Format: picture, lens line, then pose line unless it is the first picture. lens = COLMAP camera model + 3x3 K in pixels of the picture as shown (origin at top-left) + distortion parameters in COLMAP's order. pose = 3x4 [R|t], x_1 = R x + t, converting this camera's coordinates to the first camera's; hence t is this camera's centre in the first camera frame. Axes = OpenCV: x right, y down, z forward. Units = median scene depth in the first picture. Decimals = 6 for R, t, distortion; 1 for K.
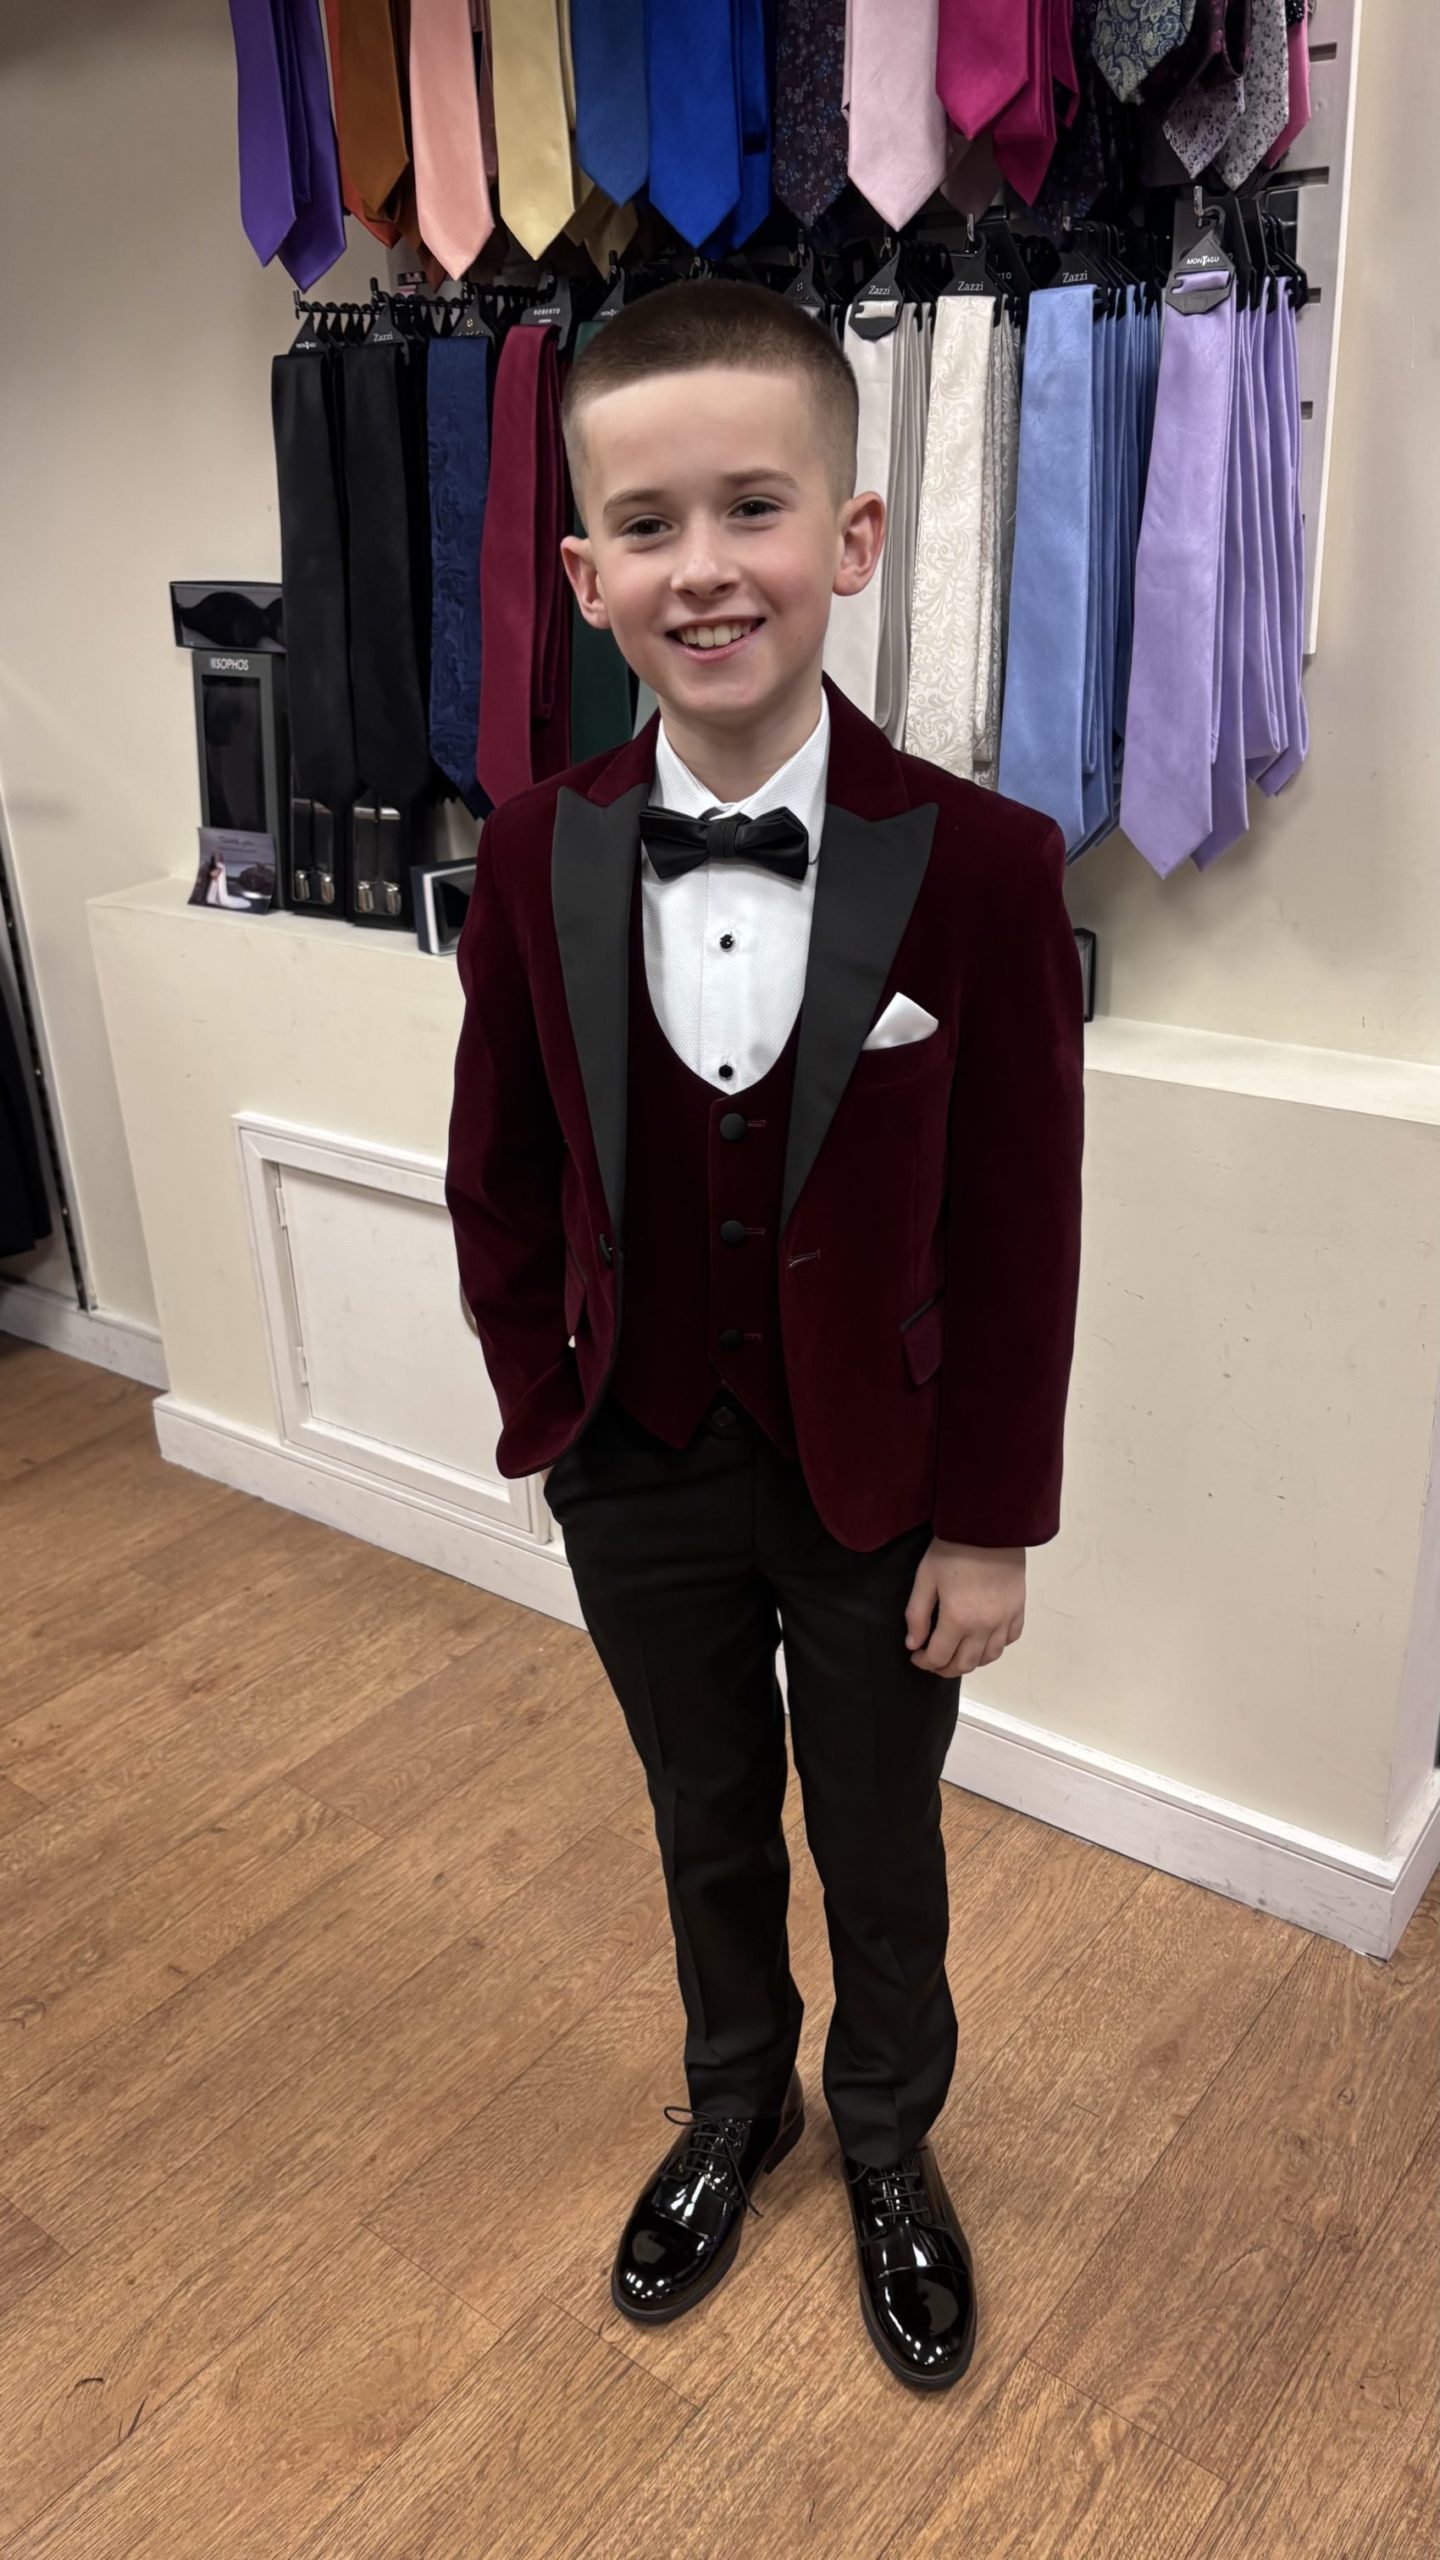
lens RADIAL K [[1937.2, 0, 703.7], [0, 1937.2, 1293.1], [0, 0, 1]] dist [0.034588, -0.068174]
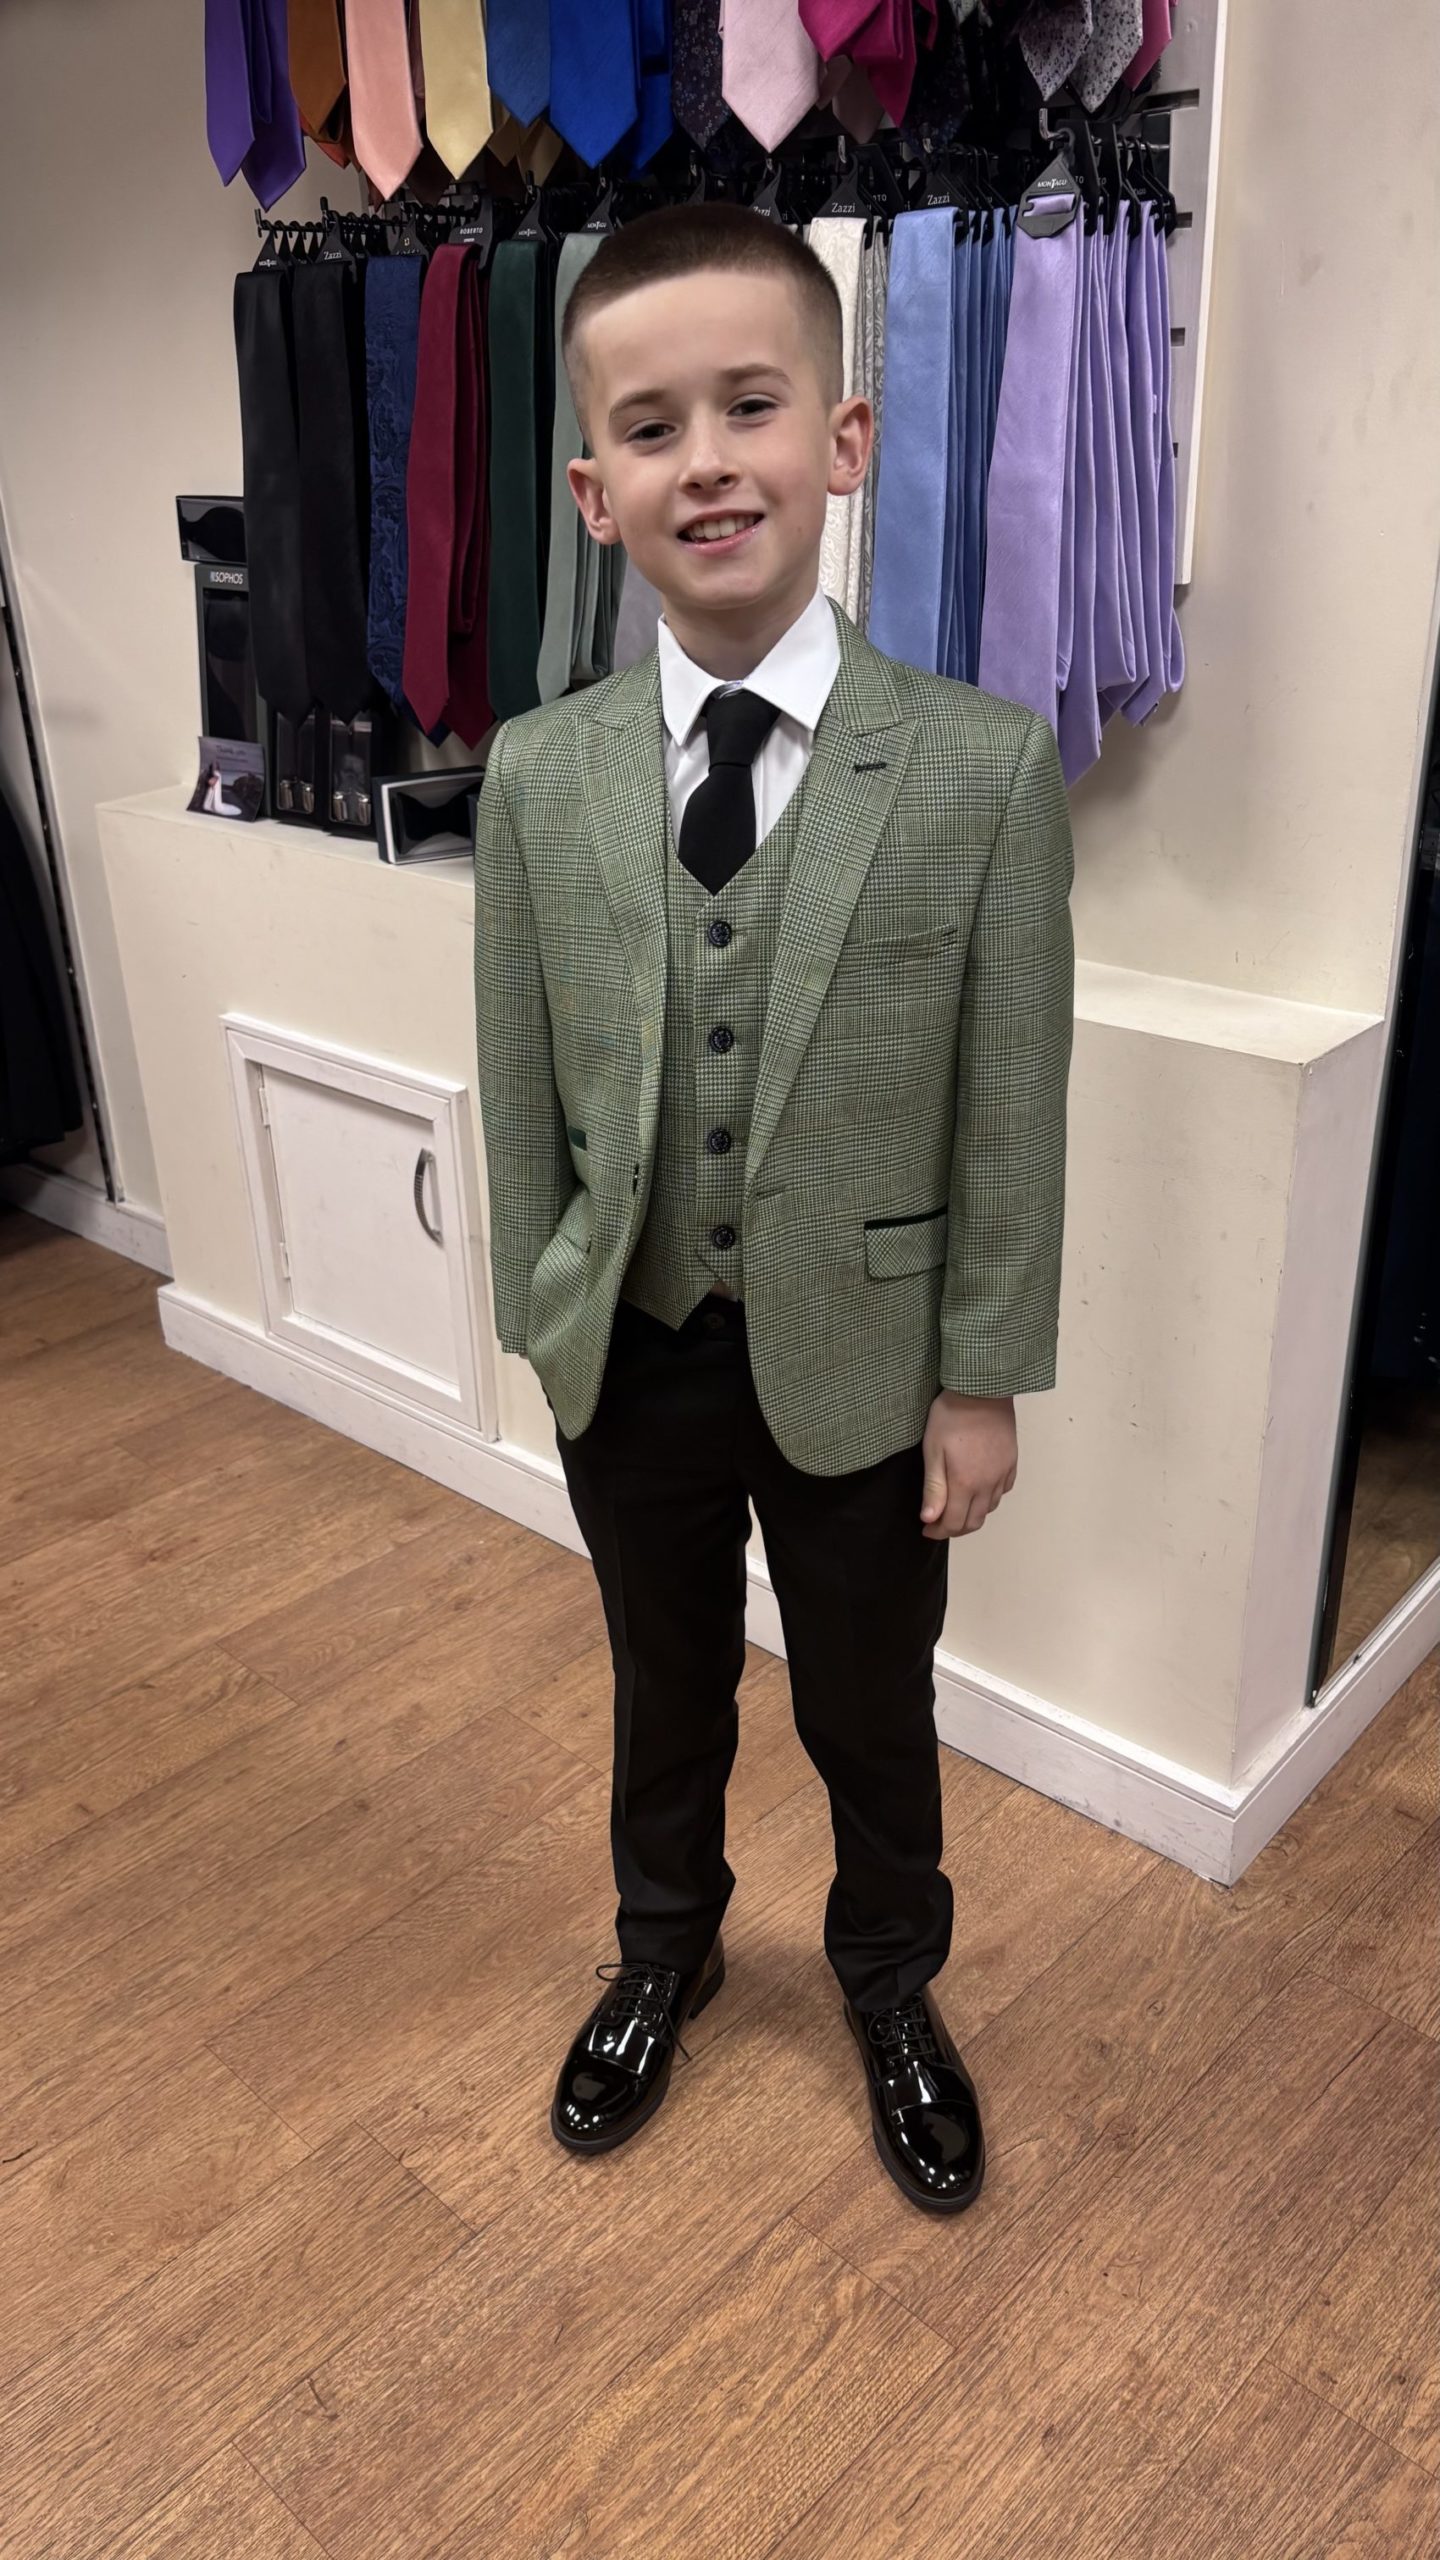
lens RADIAL K [[1940.2, 0, 702.5], [0, 1940.2, 1304.7], [0, 0, 1]] dist [0.032299, -0.054325]
pose [[0.995080, 0.053377, -0.083465, 0.160167], [-0.050418, 0.998037, 0.037159, 0.016556], [0.085284, -0.032768, 0.995818, -0.032663]]
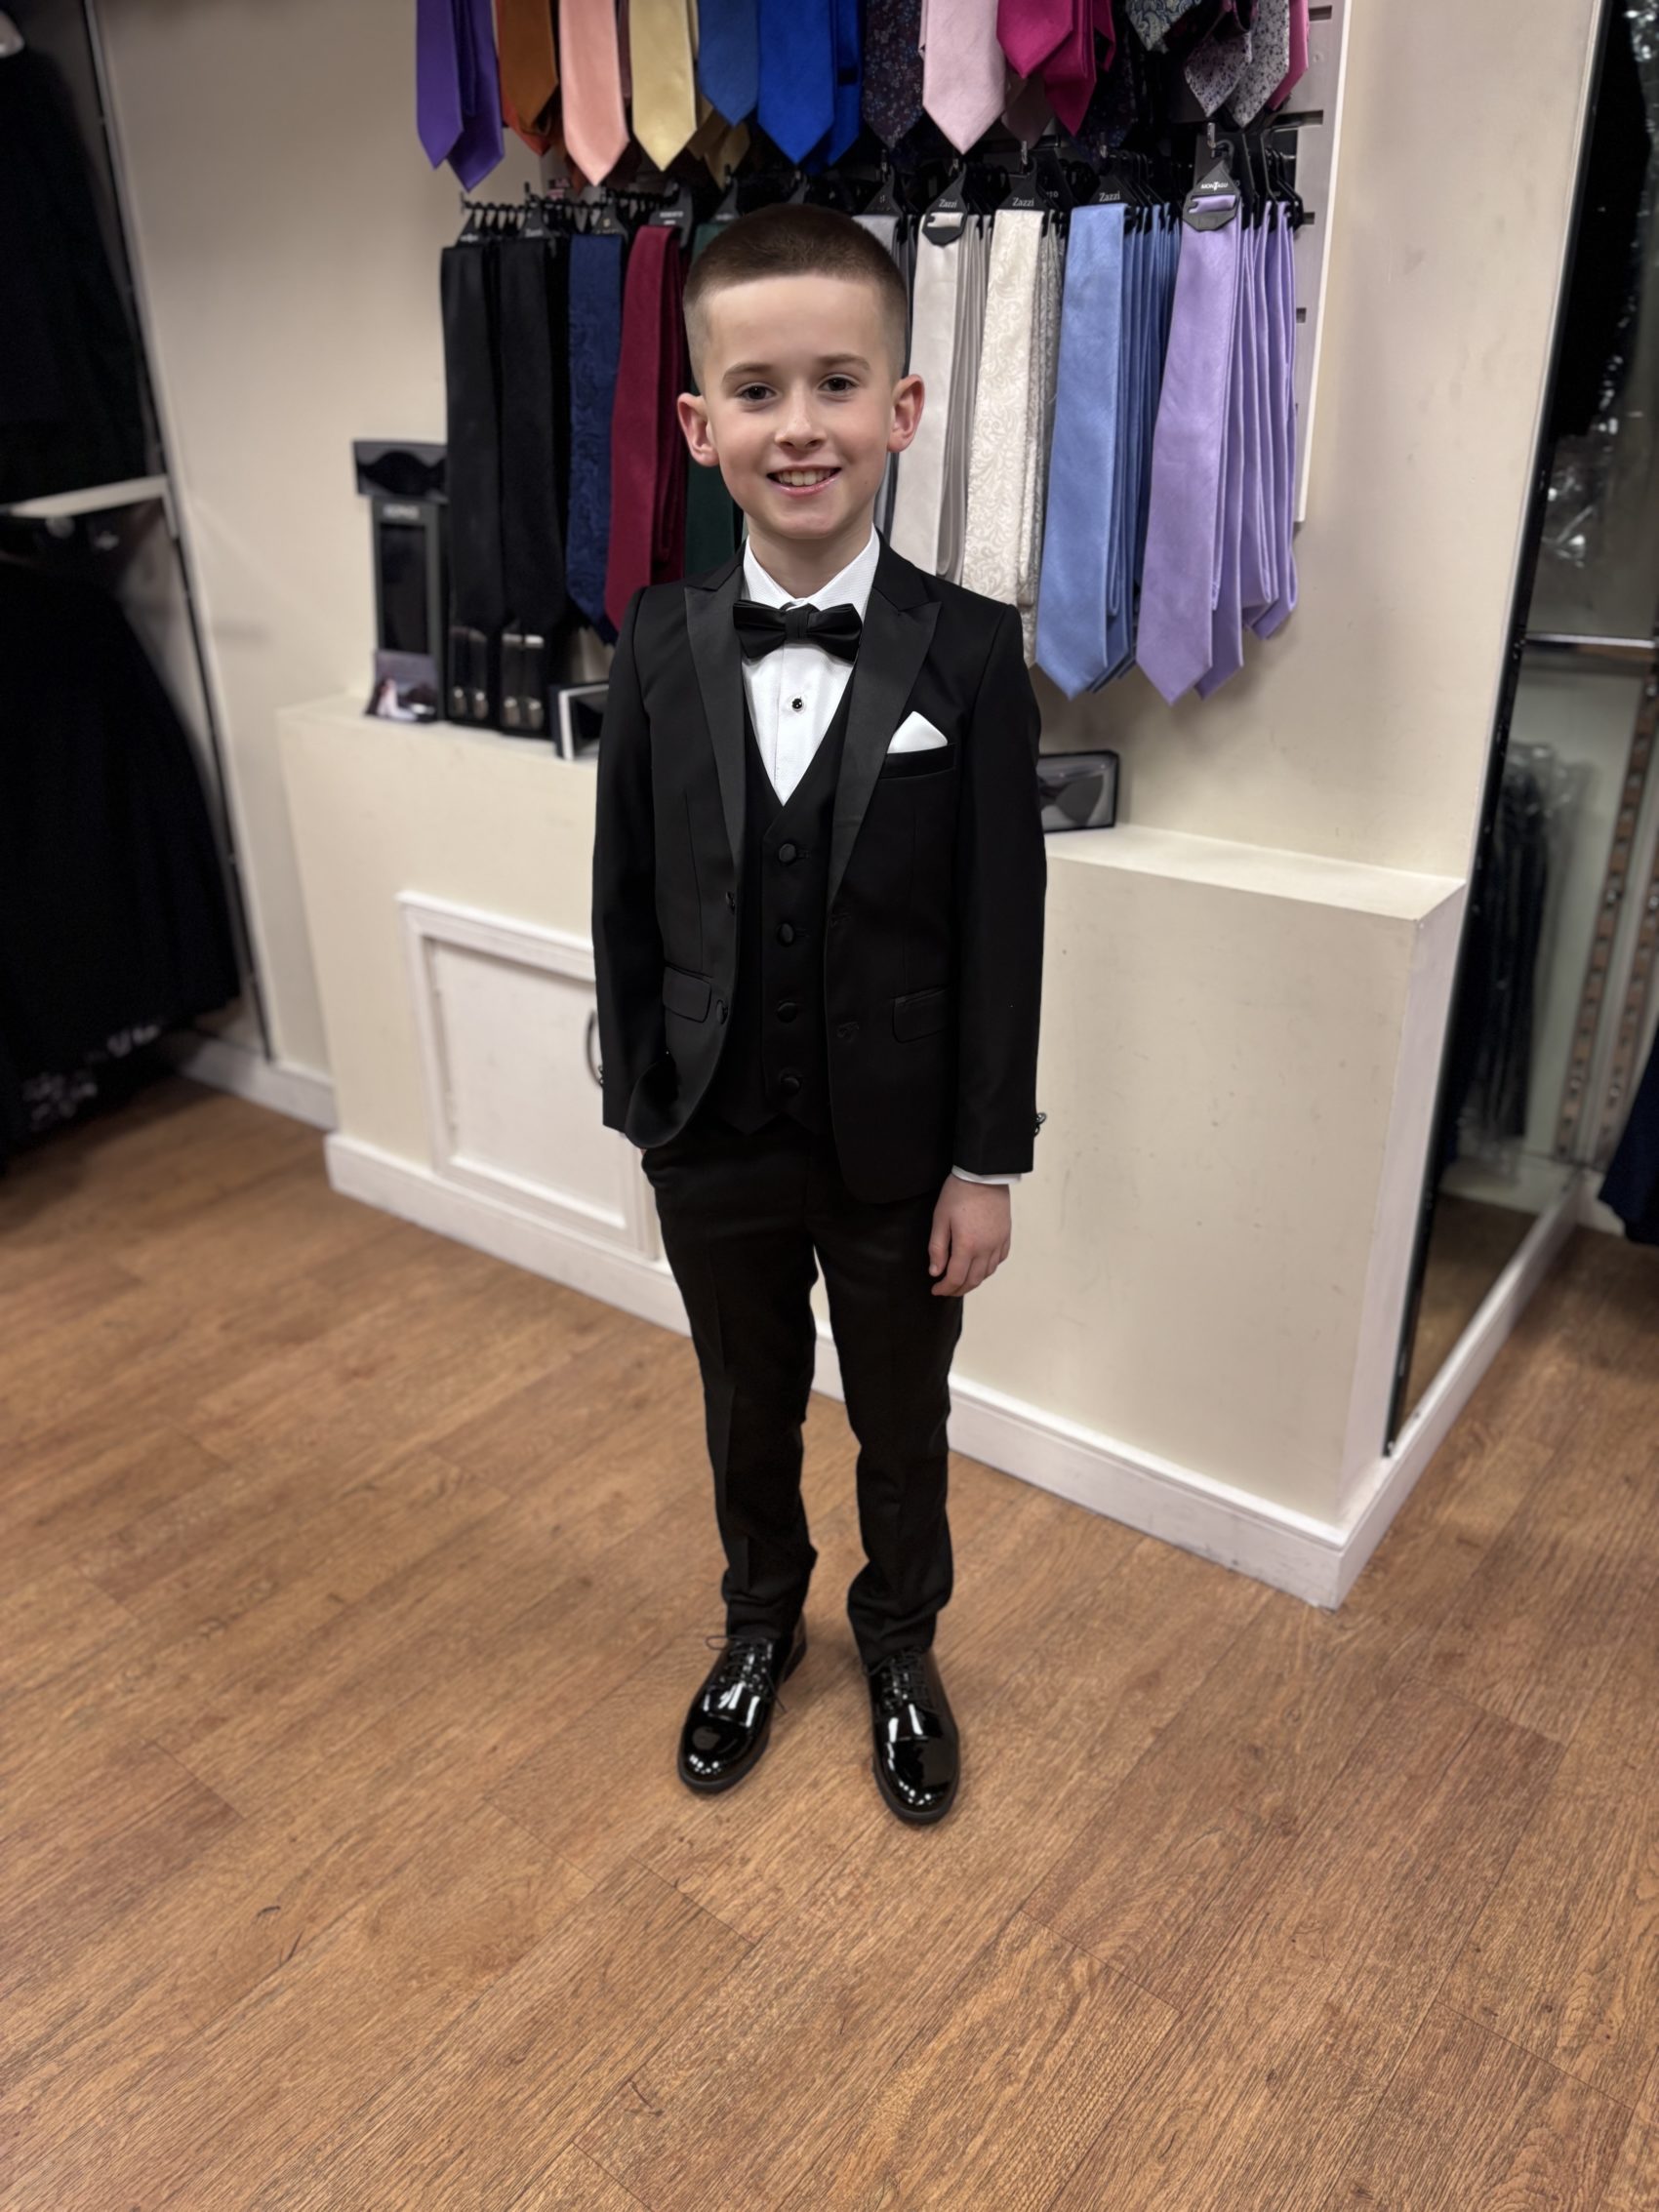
lens RADIAL K [[1675.6, 0, 819.6], [0, 1675.6, 1127.3], [0, 0, 1]] dist [0.032131, -0.053806]
pose [[0.999677, 0.024272, 0.007527, 0.015903], [-0.024457, 0.999374, 0.025548, 0.024907], [-0.006902, -0.025723, 0.999645, -0.044206]]
